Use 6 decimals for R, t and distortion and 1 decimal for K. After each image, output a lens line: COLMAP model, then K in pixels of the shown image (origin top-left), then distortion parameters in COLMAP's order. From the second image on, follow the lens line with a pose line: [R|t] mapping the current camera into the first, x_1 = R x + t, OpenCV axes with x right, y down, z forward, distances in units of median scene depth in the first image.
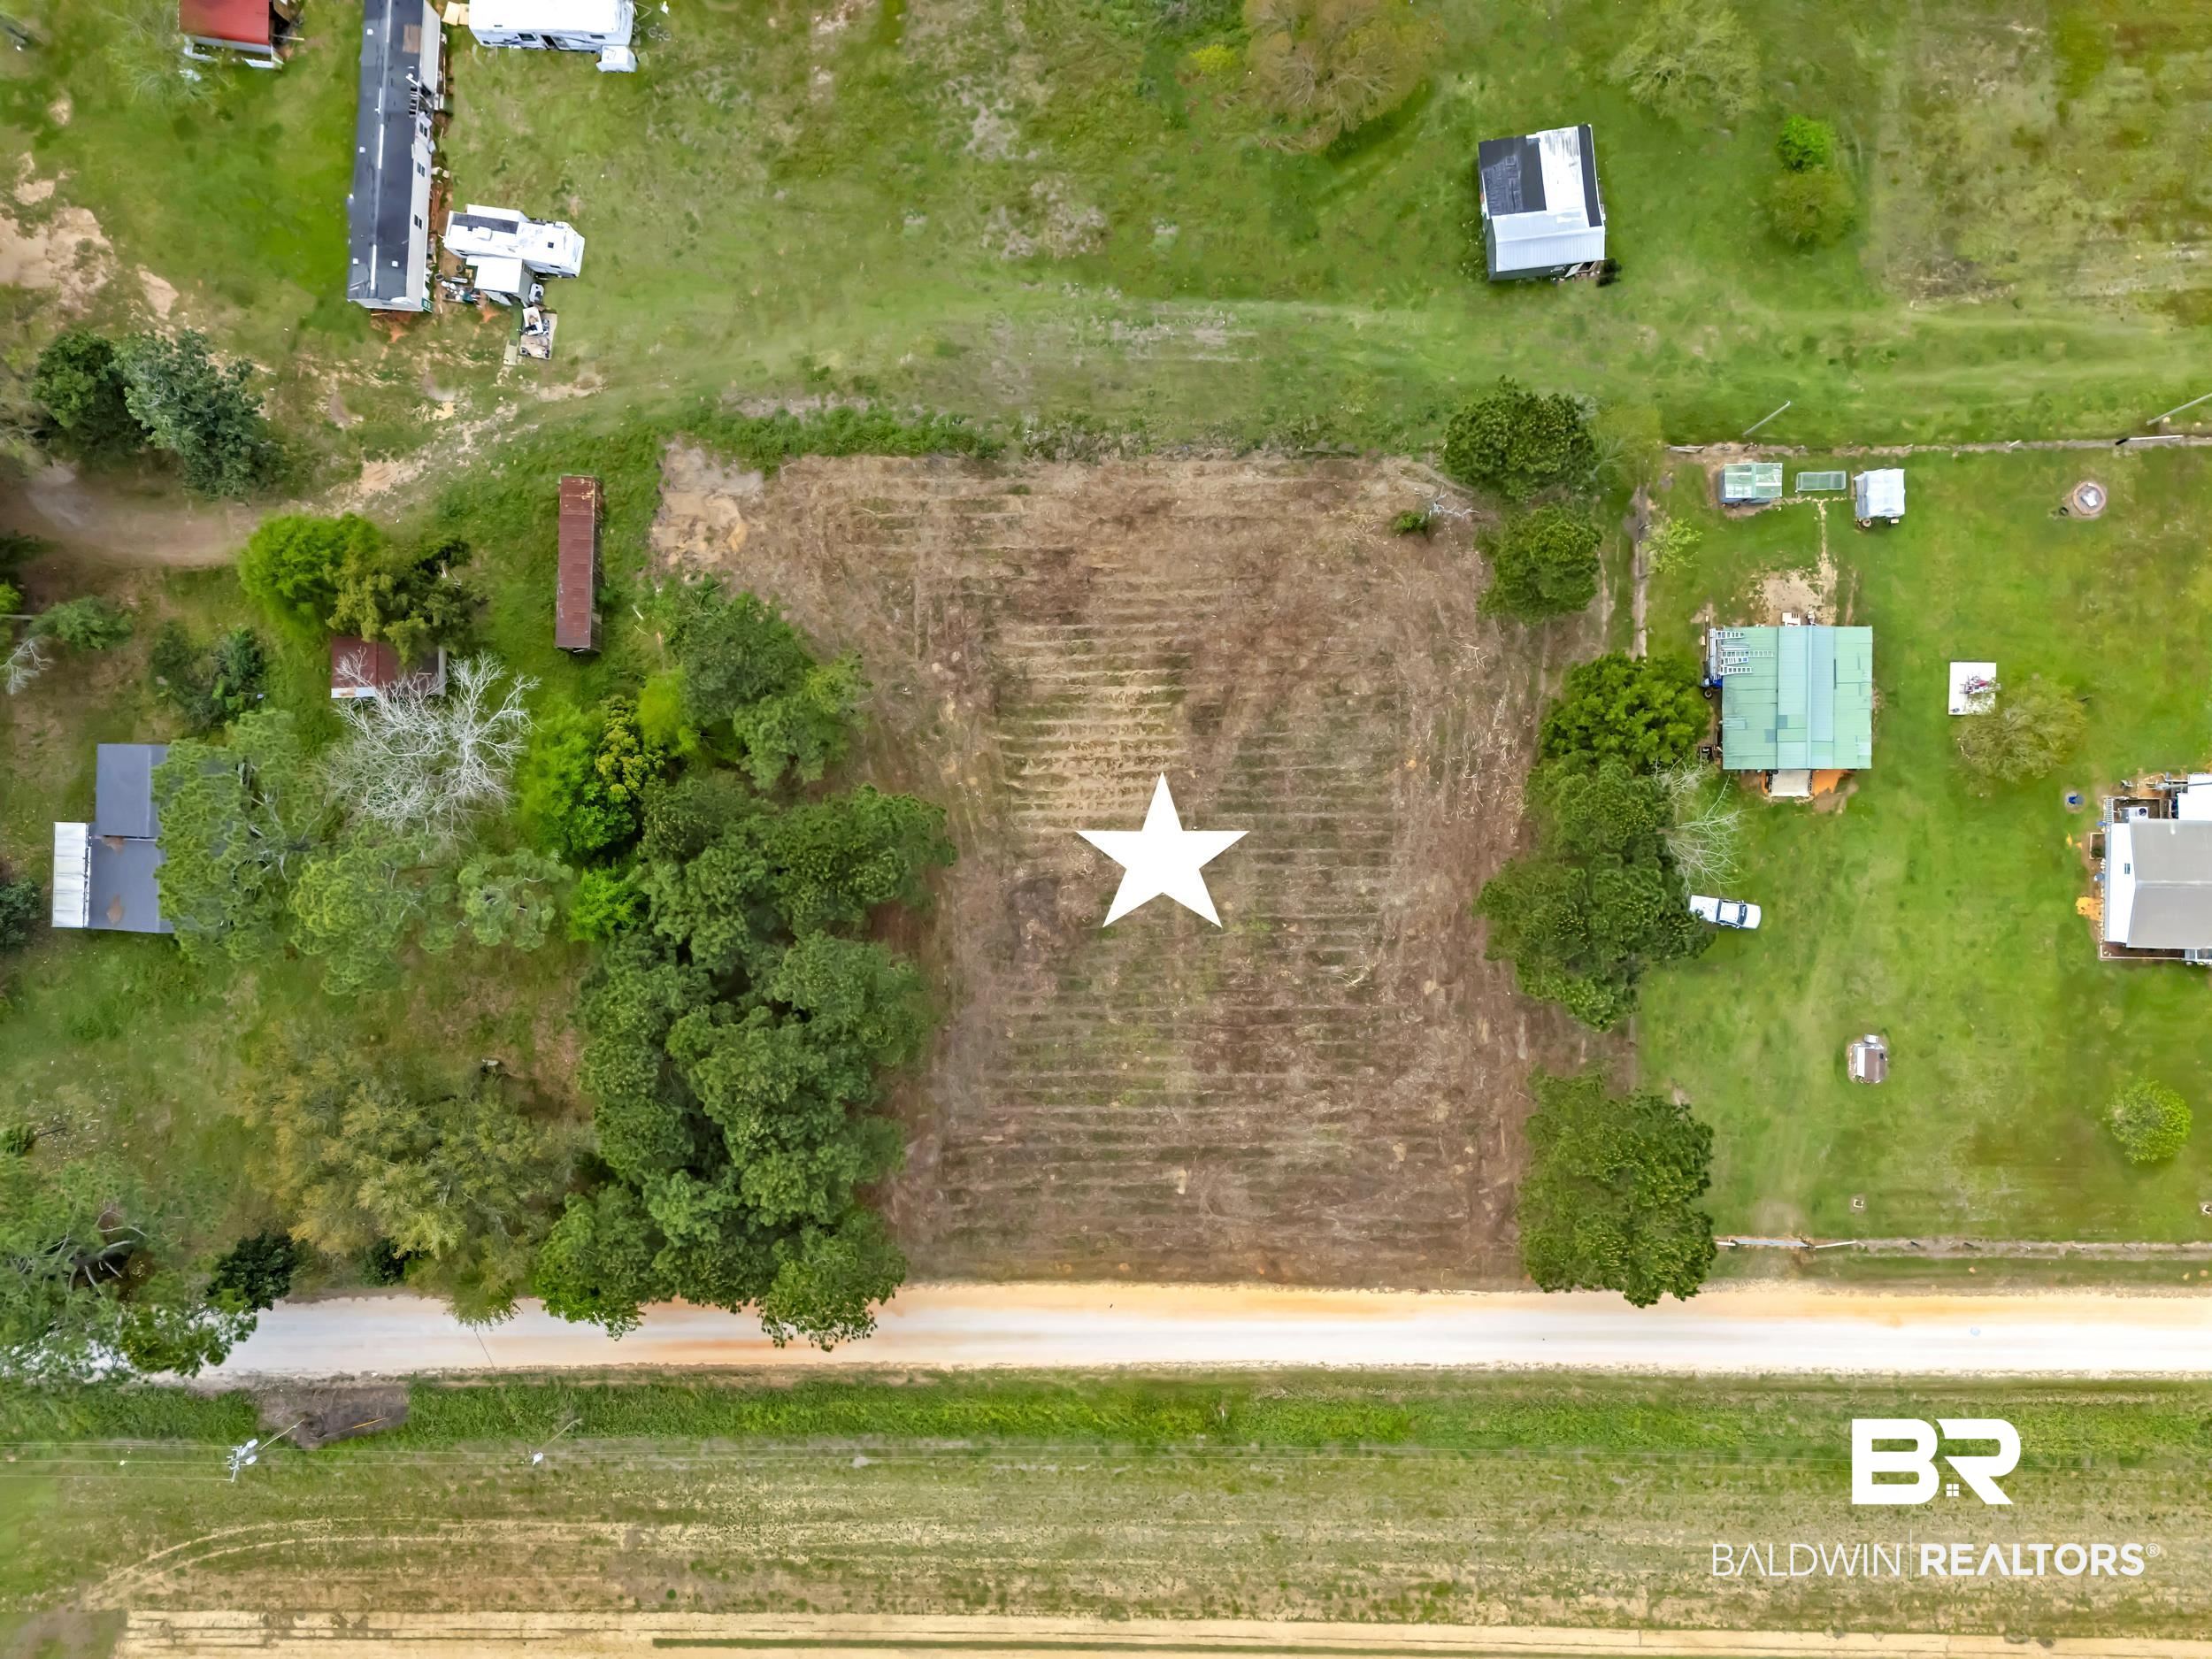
lens RADIAL K [[1638.0, 0, 1173.6], [0, 1638.0, 834.8], [0, 0, 1]] dist [0.079991, -0.066428]
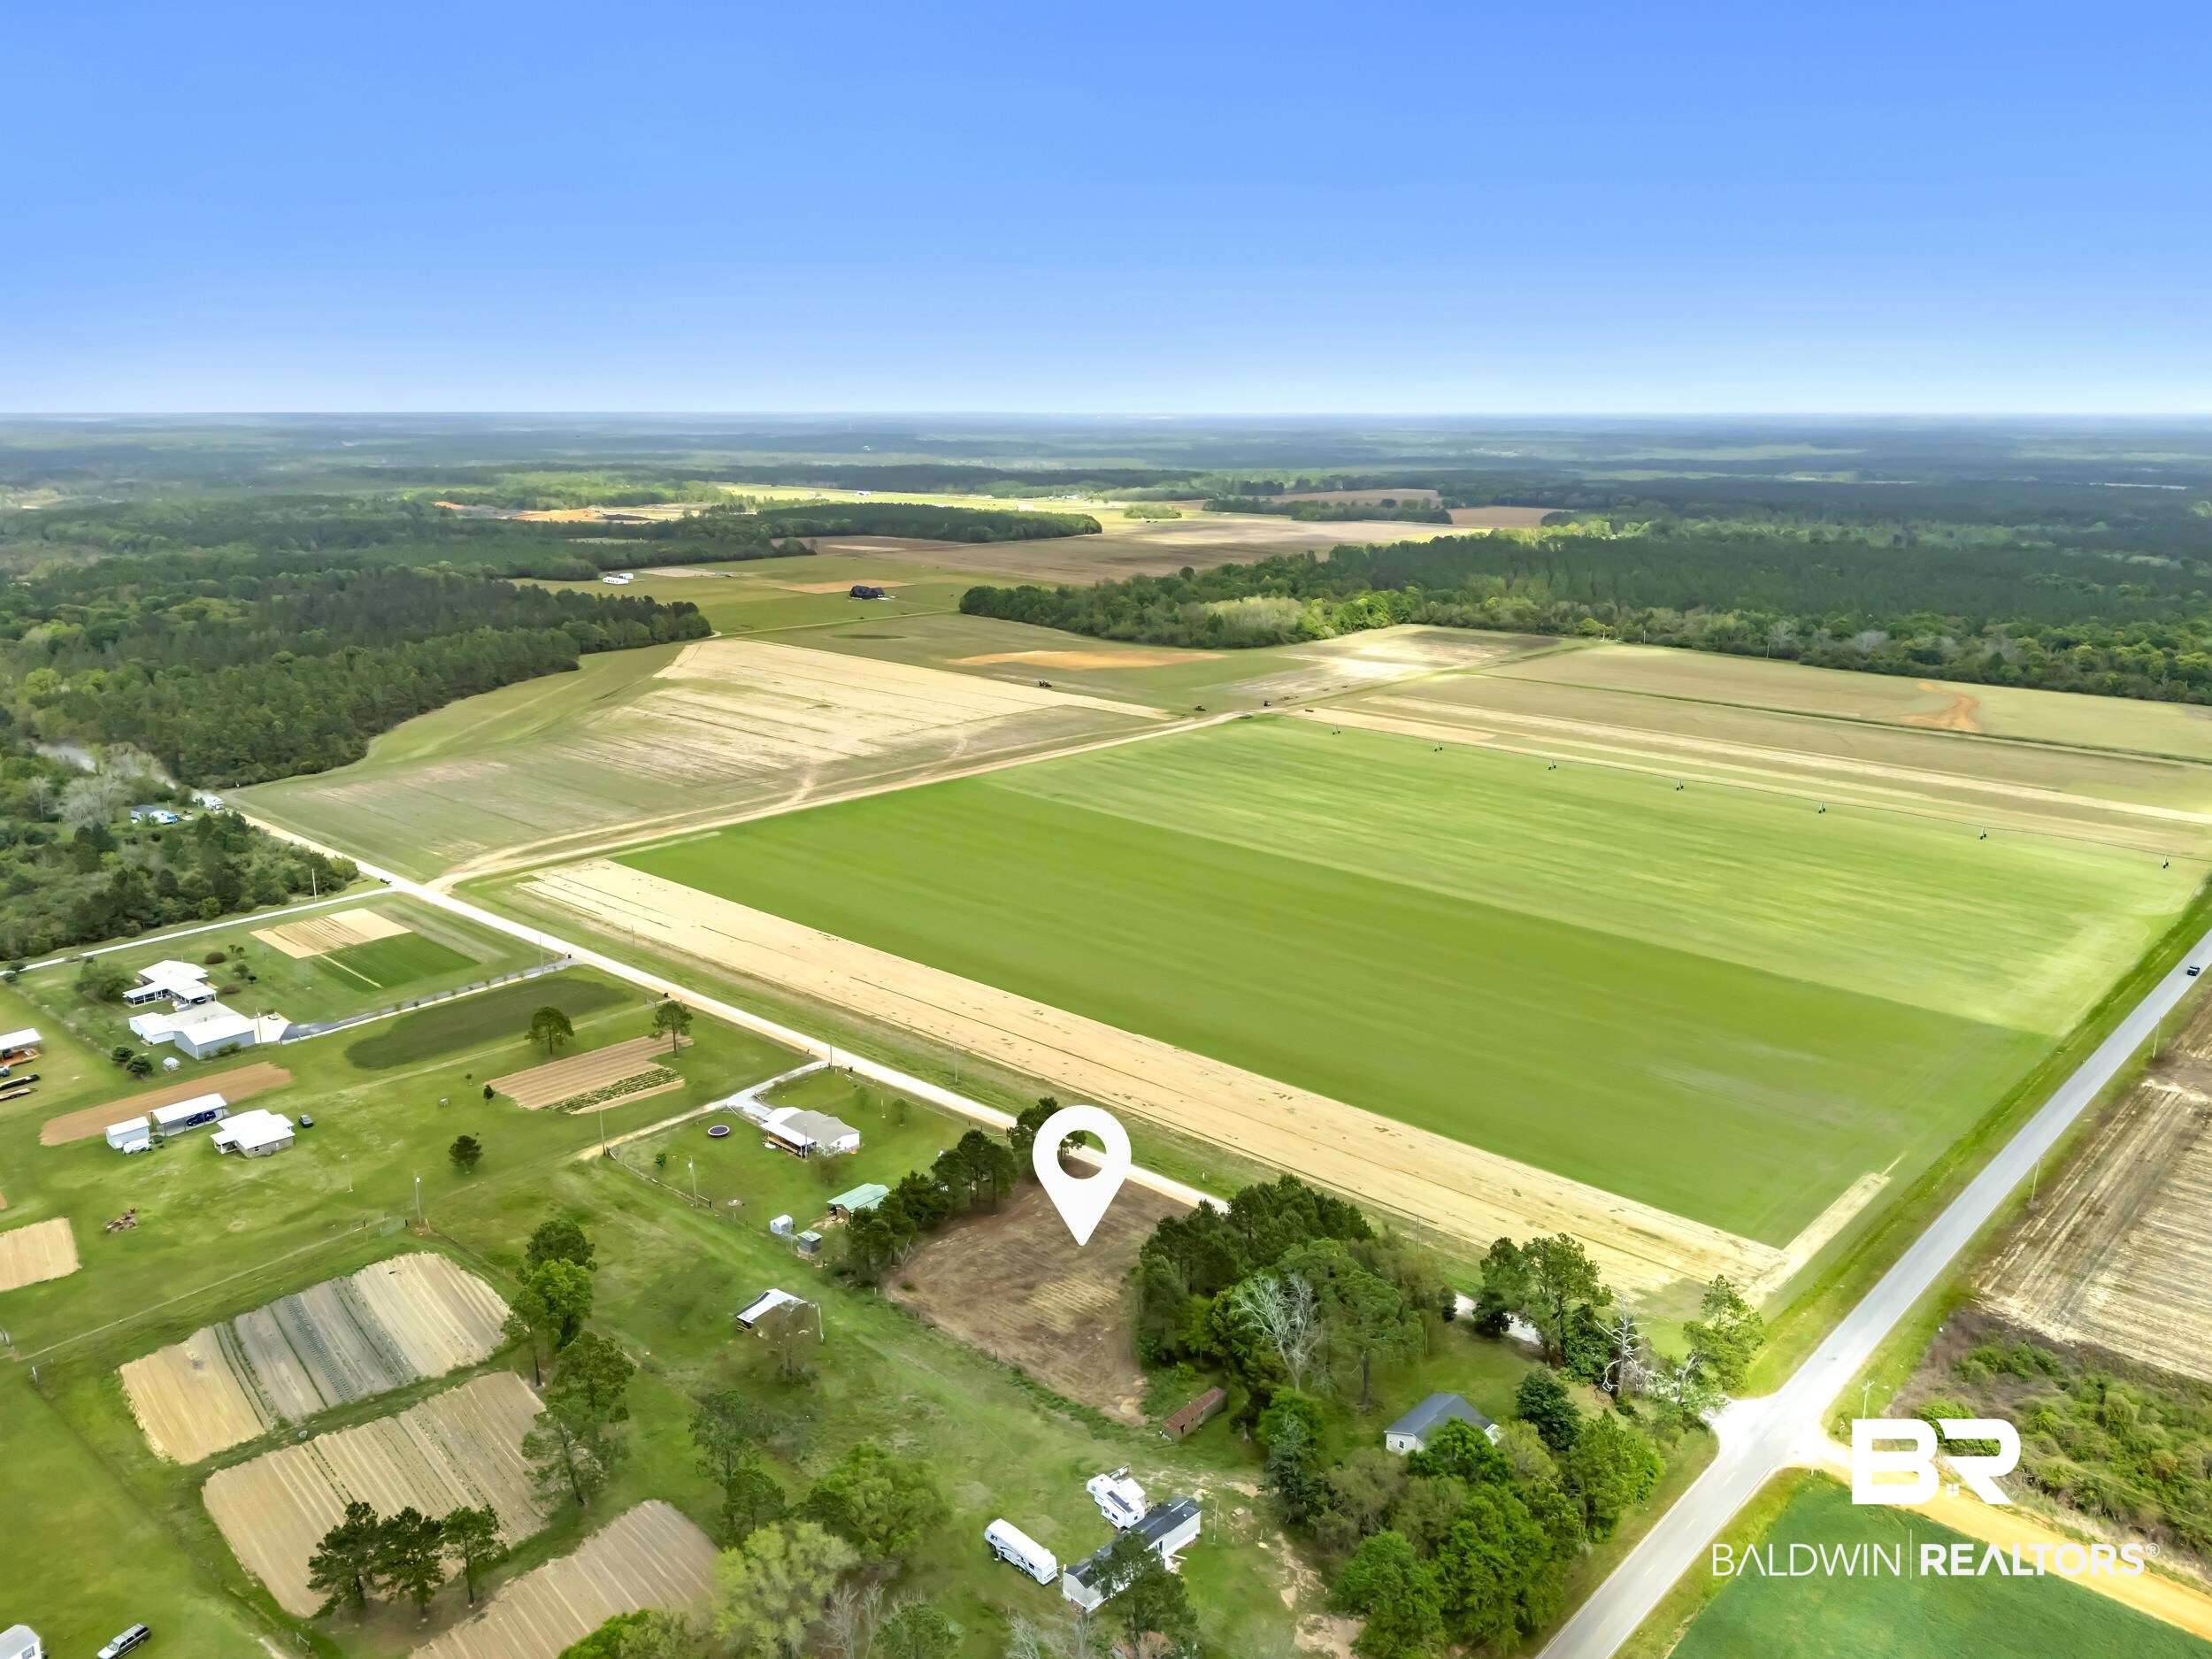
lens RADIAL K [[1638.0, 0, 1117.3], [0, 1638.0, 765.5], [0, 0, 1]] dist [0.079991, -0.066428]
pose [[-0.751634, -0.116778, 0.649161, -1.525527], [0.659354, -0.158853, 0.734859, -1.607862], [0.017306, 0.980372, 0.196397, -0.190923]]
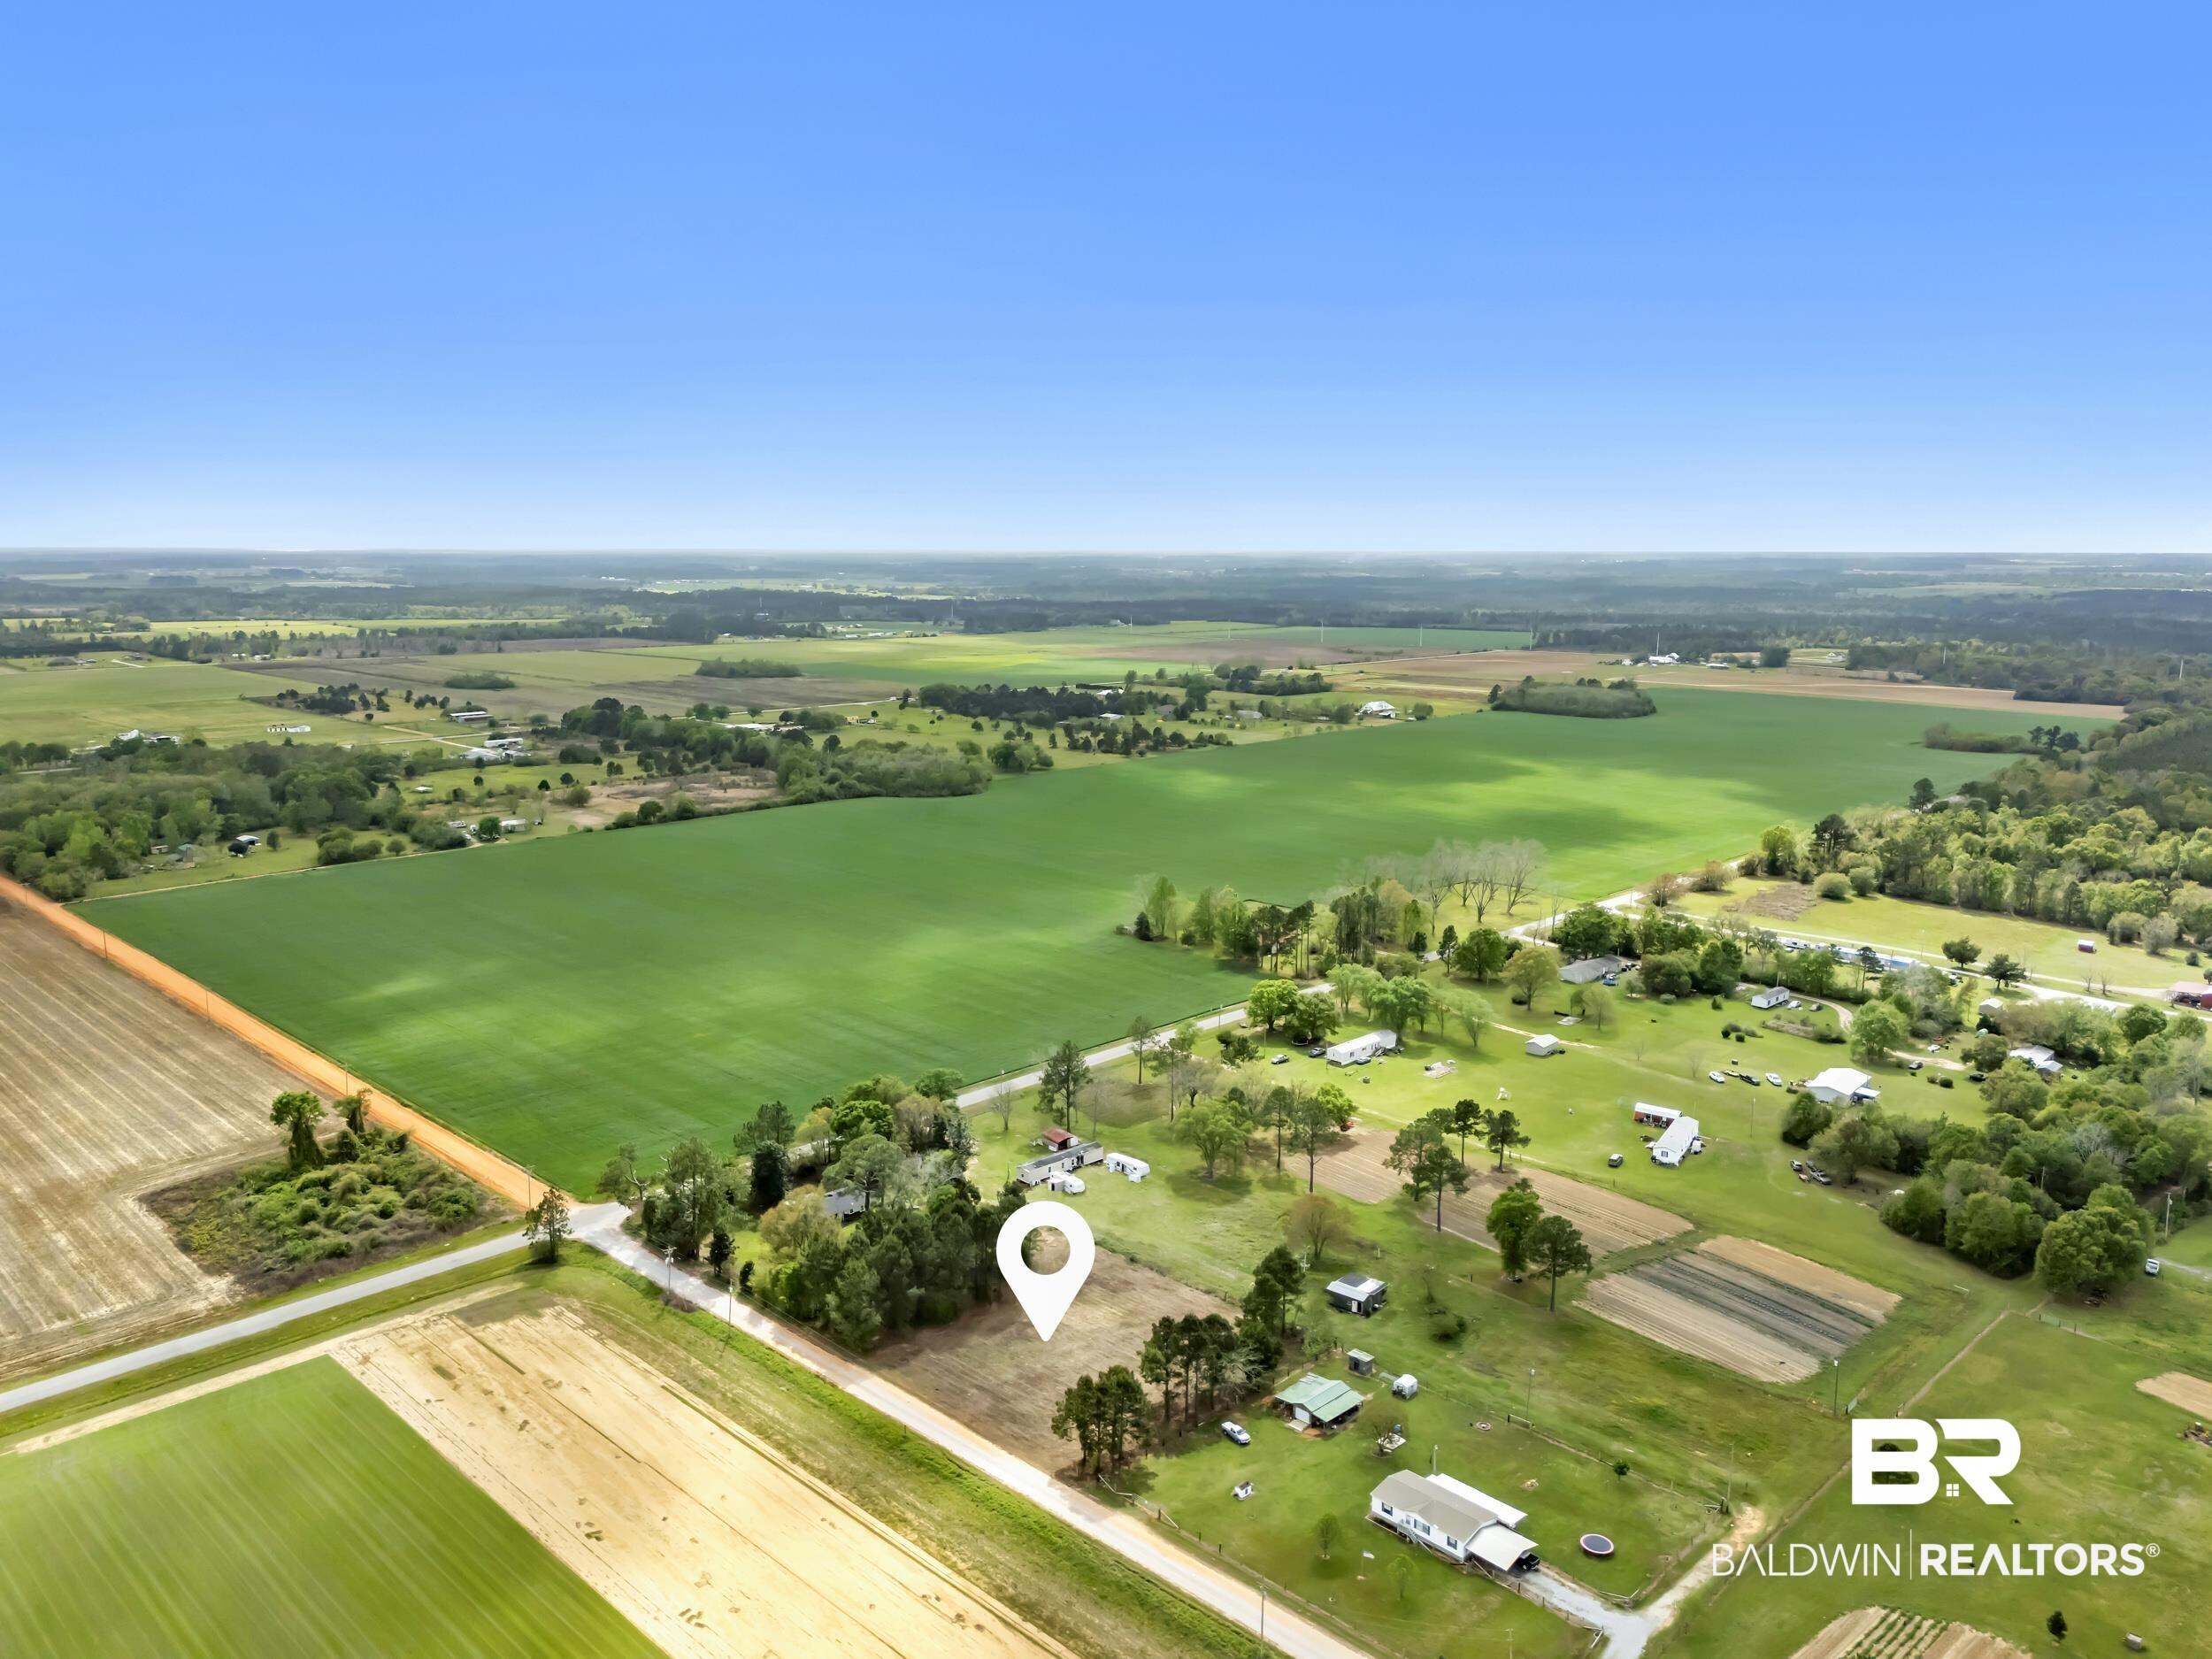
lens RADIAL K [[1638.0, 0, 1098.8], [0, 1638.0, 851.3], [0, 0, 1]] dist [0.079991, -0.066428]
pose [[0.709451, 0.162058, -0.685869, 1.540336], [-0.704437, 0.133850, -0.697031, 1.552083], [-0.021156, 0.977661, 0.209120, -0.181348]]
